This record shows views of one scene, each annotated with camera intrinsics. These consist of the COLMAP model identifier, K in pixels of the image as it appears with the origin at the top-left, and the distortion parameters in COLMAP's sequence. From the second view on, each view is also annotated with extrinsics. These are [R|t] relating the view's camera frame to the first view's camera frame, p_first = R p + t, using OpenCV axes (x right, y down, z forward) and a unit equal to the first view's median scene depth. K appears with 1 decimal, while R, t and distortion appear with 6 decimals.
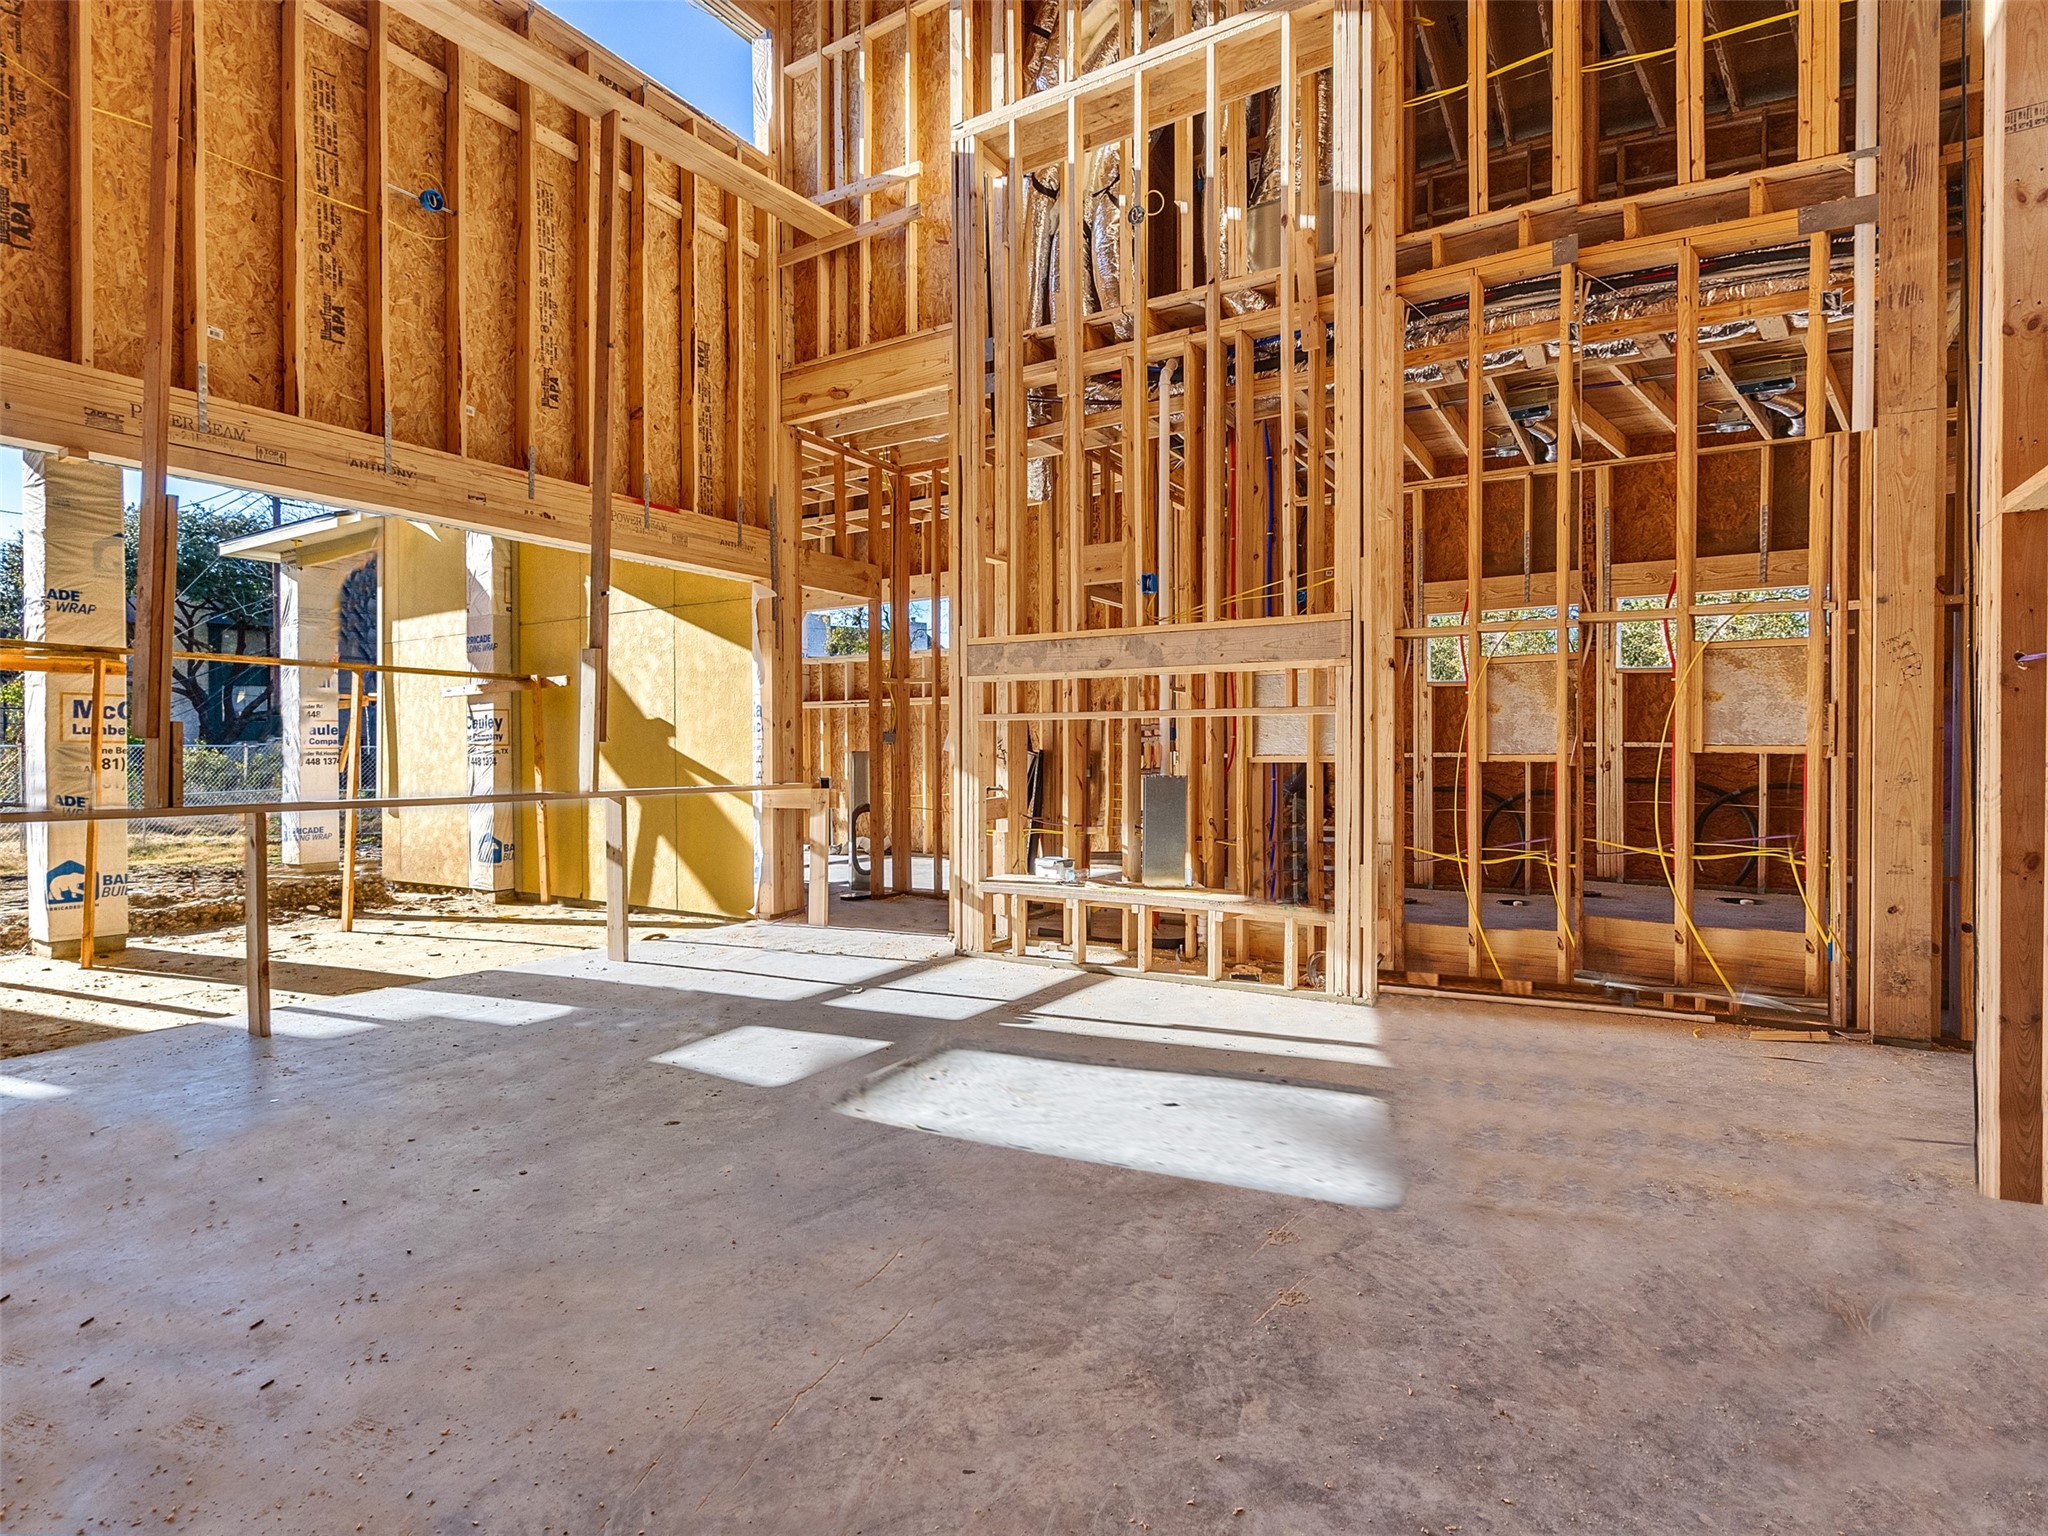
lens RADIAL K [[1046.1, 0, 995.9], [0, 1046.1, 762.3], [0, 0, 1]] dist [-0.004915, 0.002967]
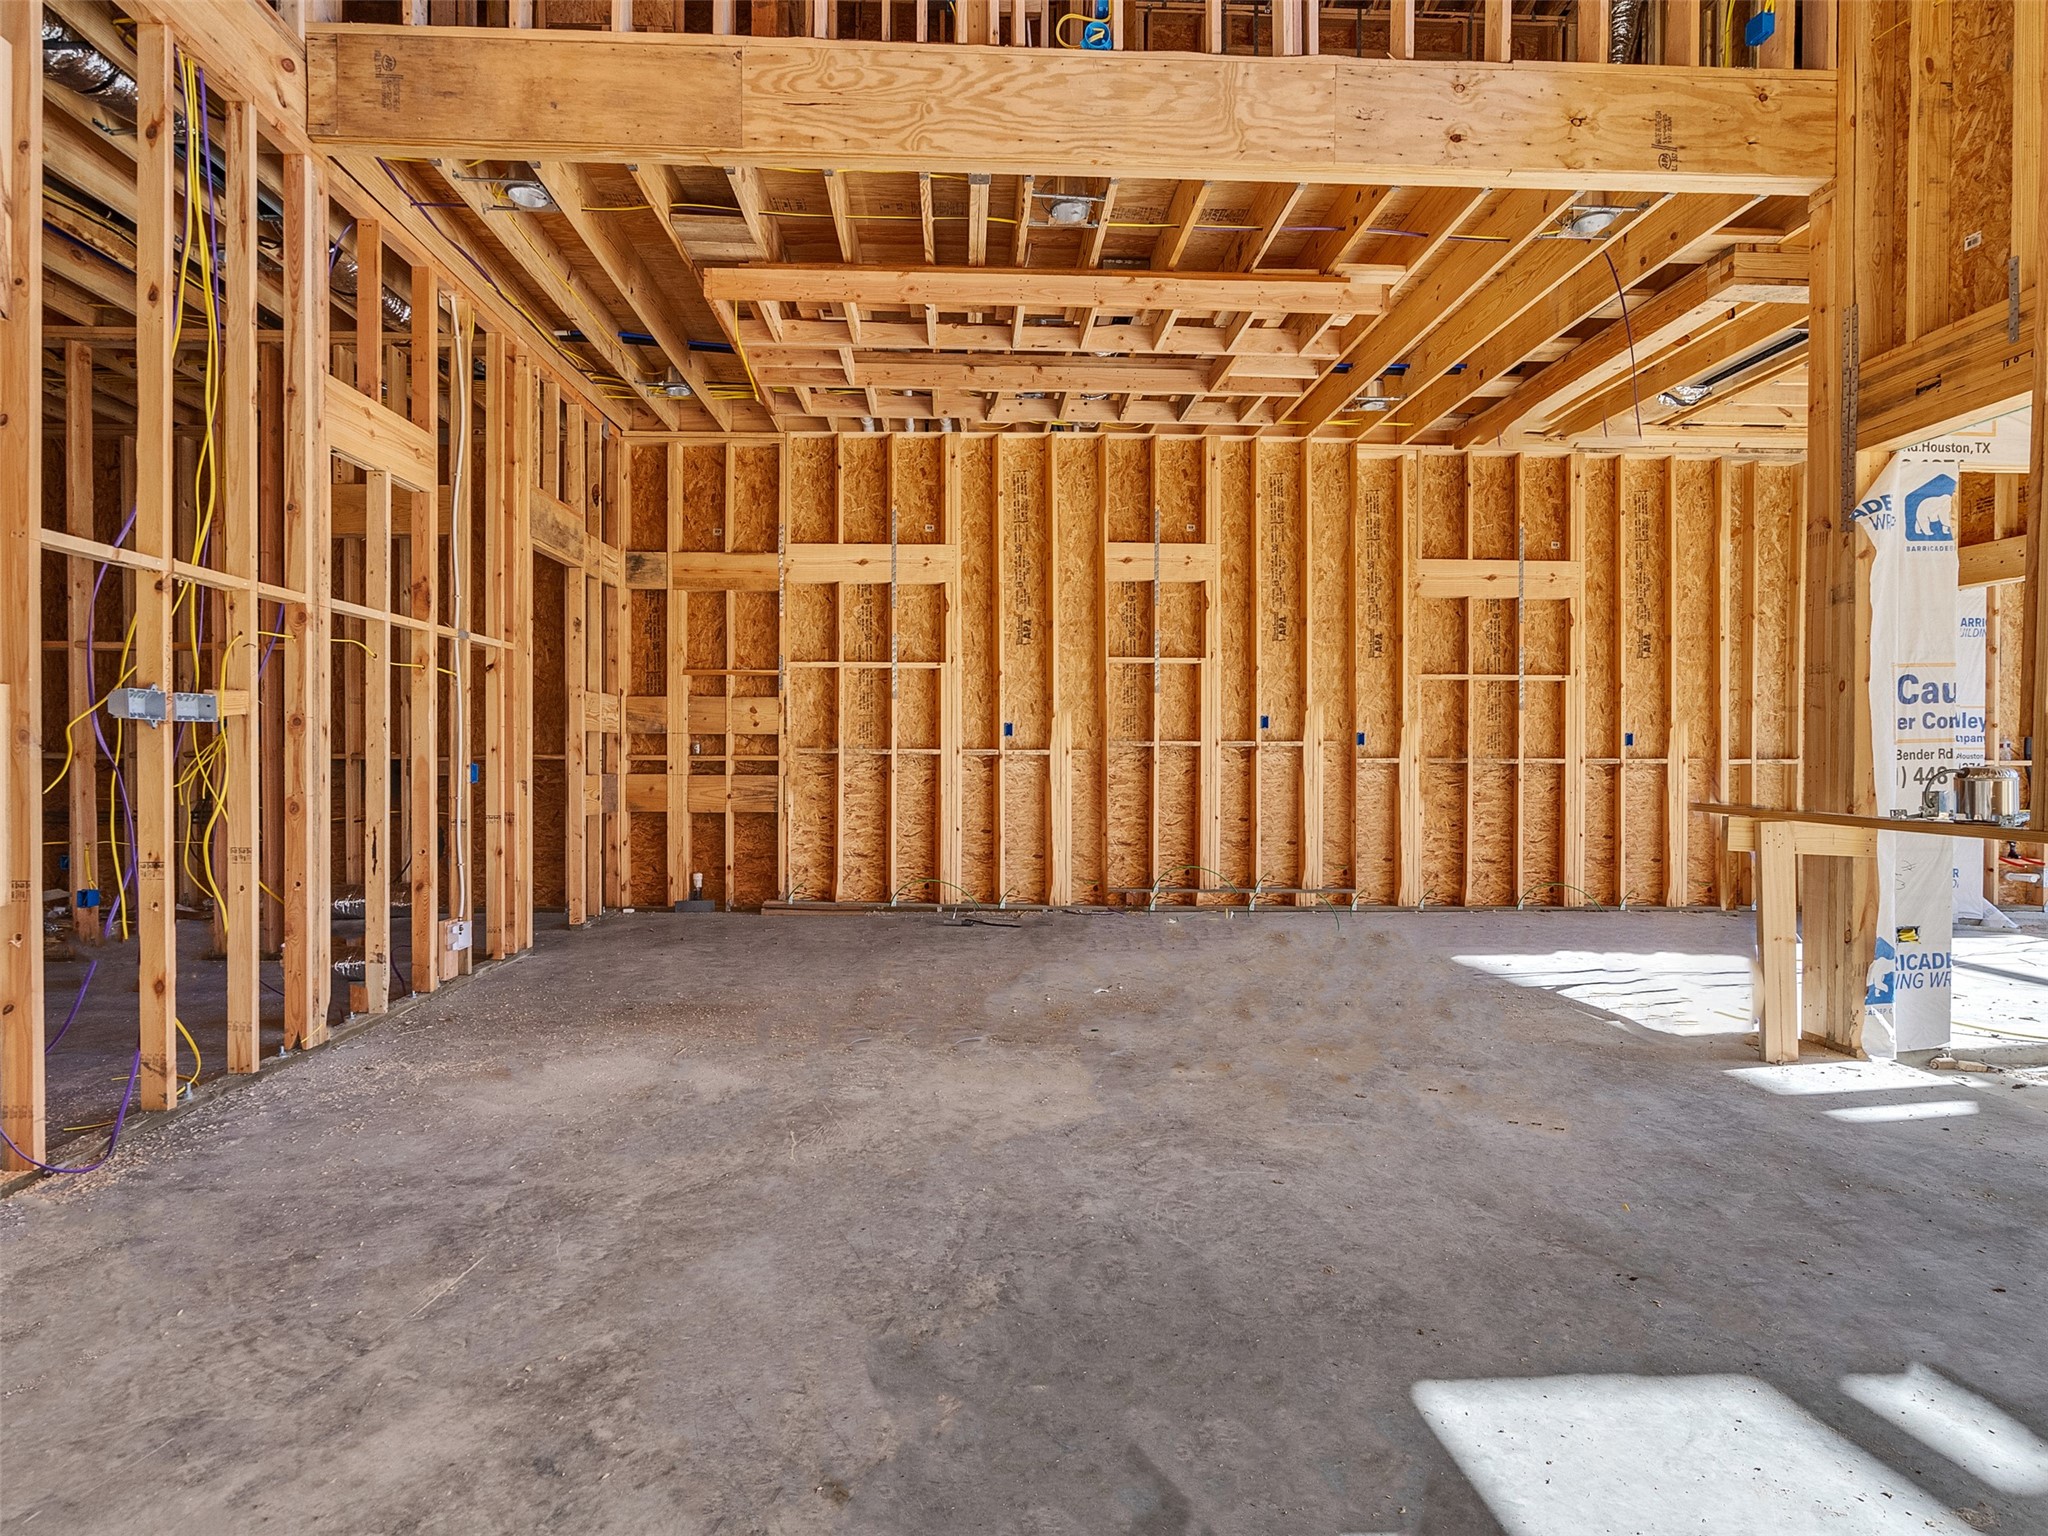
lens RADIAL K [[1046.1, 0, 1005.0], [0, 1046.1, 767.3], [0, 0, 1]] dist [-0.004915, 0.002967]
pose [[-0.813626, 0.005197, -0.581365, 0.157318], [-0.007873, 0.999770, 0.019955, -0.006801], [0.581335, 0.020813, -0.813398, 0.793412]]
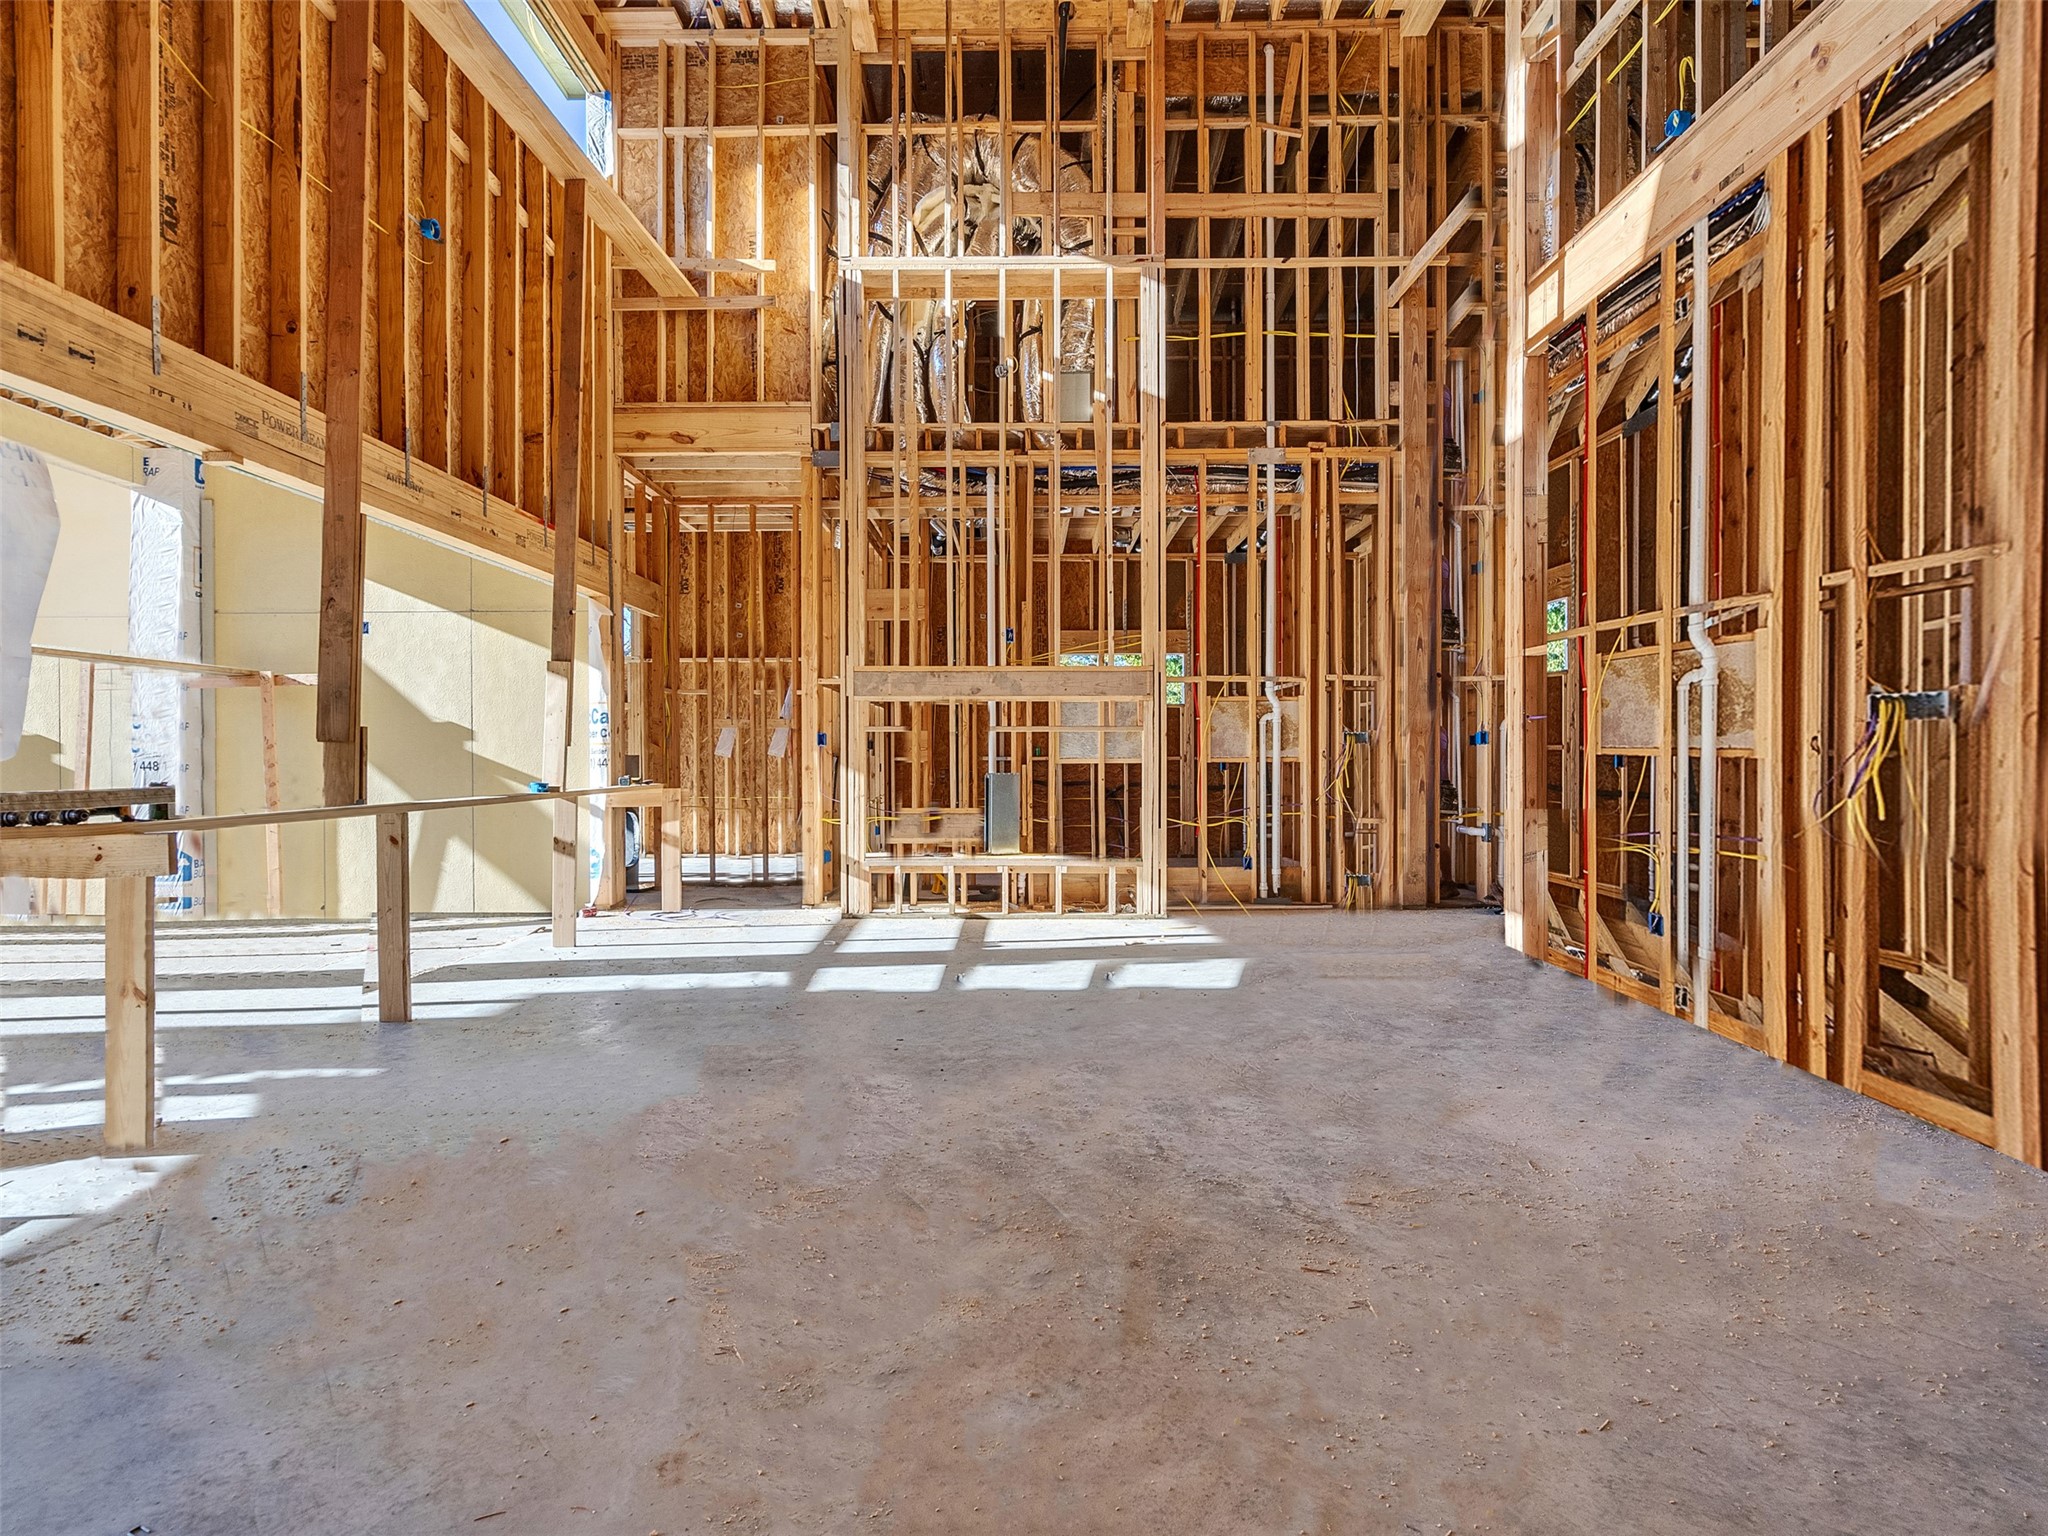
lens RADIAL K [[1046.1, 0, 991.0], [0, 1046.1, 763.8], [0, 0, 1]] dist [-0.004915, 0.002967]
pose [[0.855547, -0.001996, 0.517722, -0.538067], [0.003438, 0.999992, -0.001826, 0.002493], [-0.517714, 0.003342, 0.855547, -0.165360]]
